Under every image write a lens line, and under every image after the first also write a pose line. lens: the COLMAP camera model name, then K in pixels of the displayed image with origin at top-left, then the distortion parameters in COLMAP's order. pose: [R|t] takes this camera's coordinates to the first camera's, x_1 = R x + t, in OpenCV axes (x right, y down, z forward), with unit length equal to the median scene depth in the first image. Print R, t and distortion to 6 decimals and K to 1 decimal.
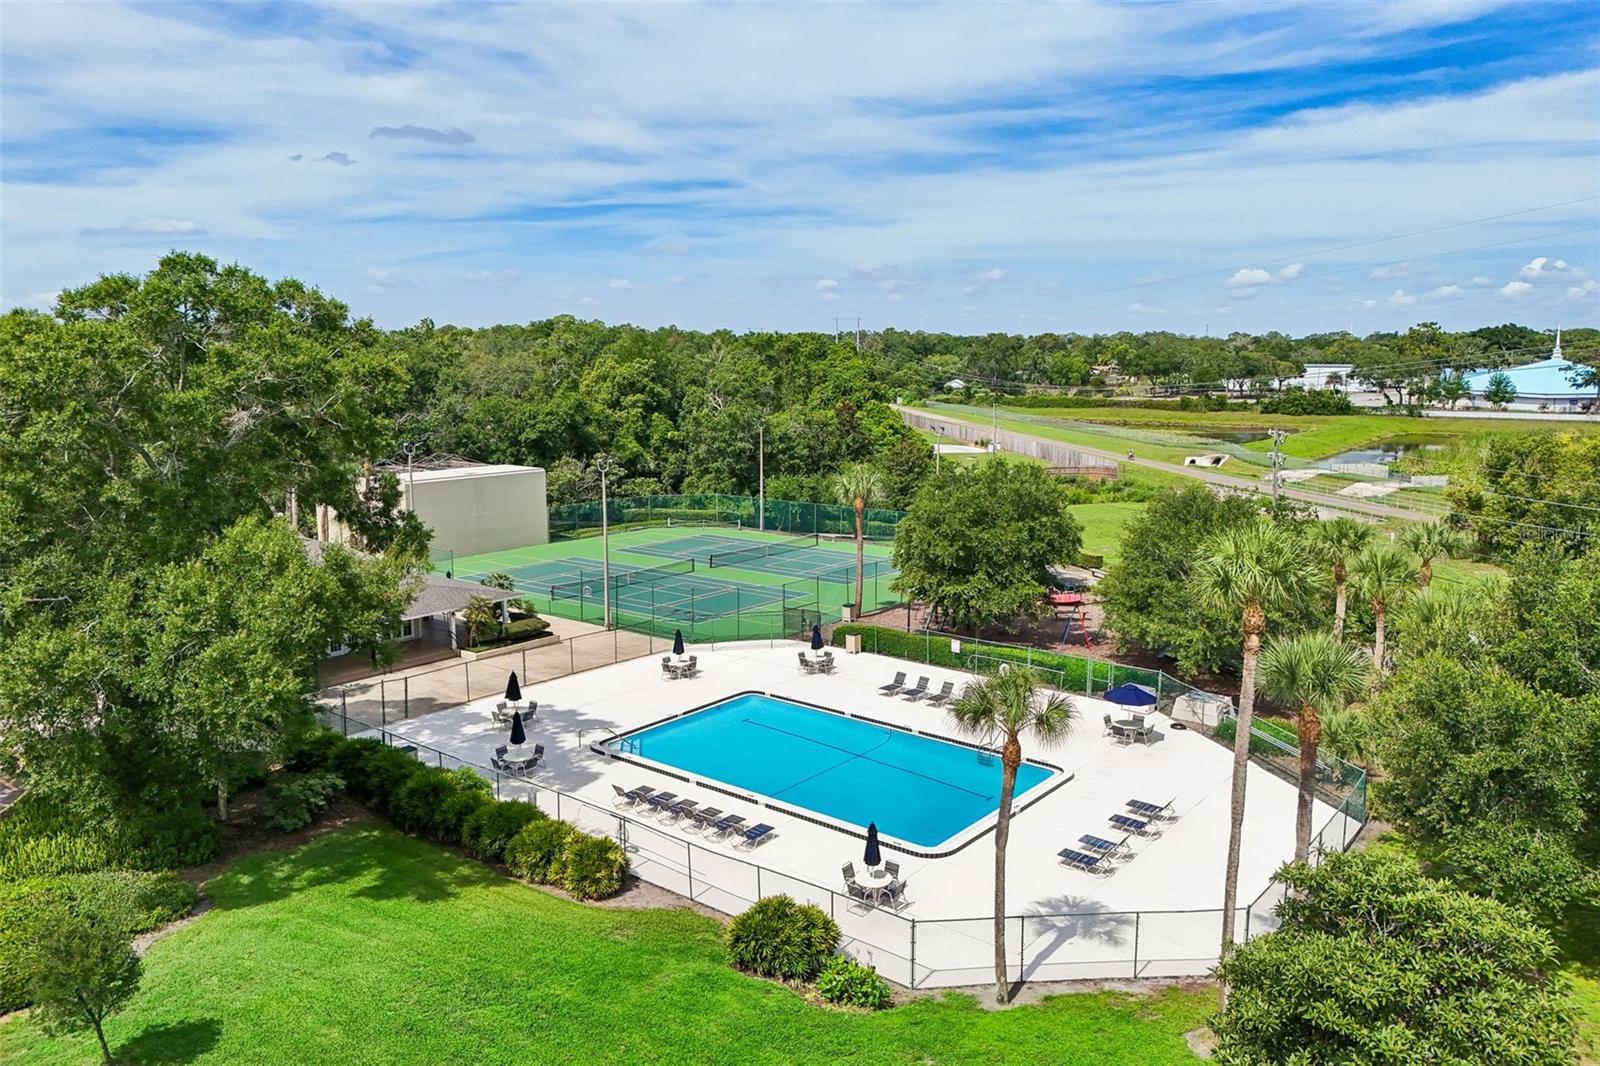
lens RADIAL K [[1181.0, 0, 800.0], [0, 1181.0, 533.0], [0, 0, 1]] dist [0.101580, -0.122291]
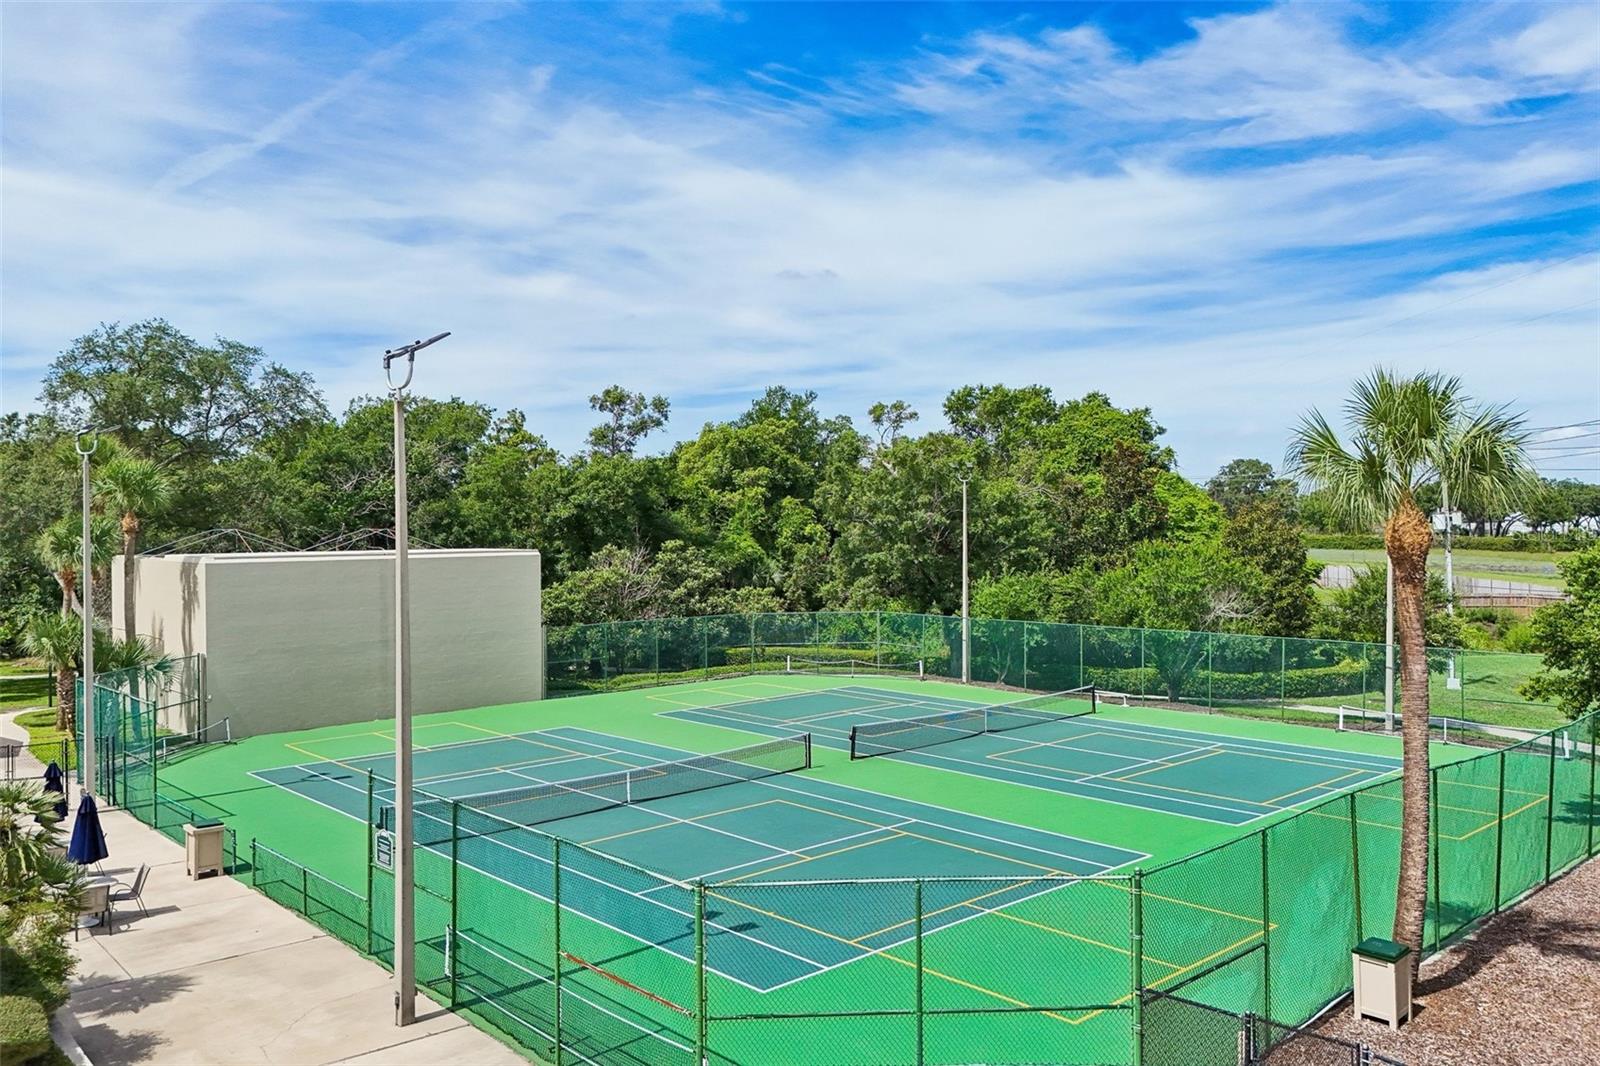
lens RADIAL K [[1181.0, 0, 800.0], [0, 1181.0, 533.0], [0, 0, 1]] dist [0.101580, -0.122291]
pose [[0.988109, -0.004302, -0.153696, -0.023132], [-0.018038, 0.989462, -0.143662, 0.008527], [0.152694, 0.144726, 0.977619, 0.460828]]
